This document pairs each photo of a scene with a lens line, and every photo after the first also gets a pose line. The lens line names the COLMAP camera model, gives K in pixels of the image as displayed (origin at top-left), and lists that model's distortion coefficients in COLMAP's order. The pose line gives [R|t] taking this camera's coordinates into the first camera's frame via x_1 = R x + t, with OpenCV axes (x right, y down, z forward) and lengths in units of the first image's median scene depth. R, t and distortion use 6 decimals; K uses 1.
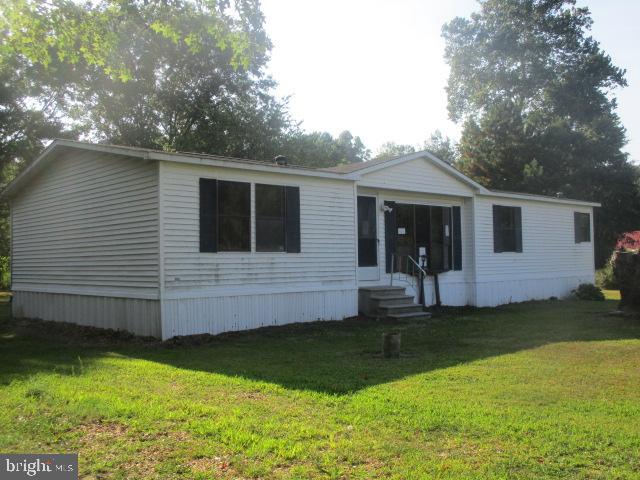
lens RADIAL K [[648.6, 0, 320.0], [0, 648.6, 240.0], [0, 0, 1]] dist [-0.011038, -0.009613]
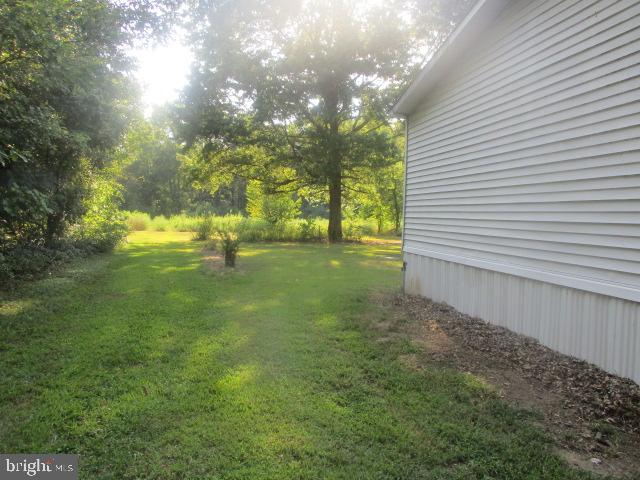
lens RADIAL K [[540.4, 0, 320.0], [0, 540.4, 240.0], [0, 0, 1]] dist [-0.013808, -0.003245]
pose [[0.842903, 0.067123, -0.533863, -0.251872], [-0.027573, 0.996273, 0.081729, 0.021139], [0.537359, -0.054170, 0.841612, 0.478814]]
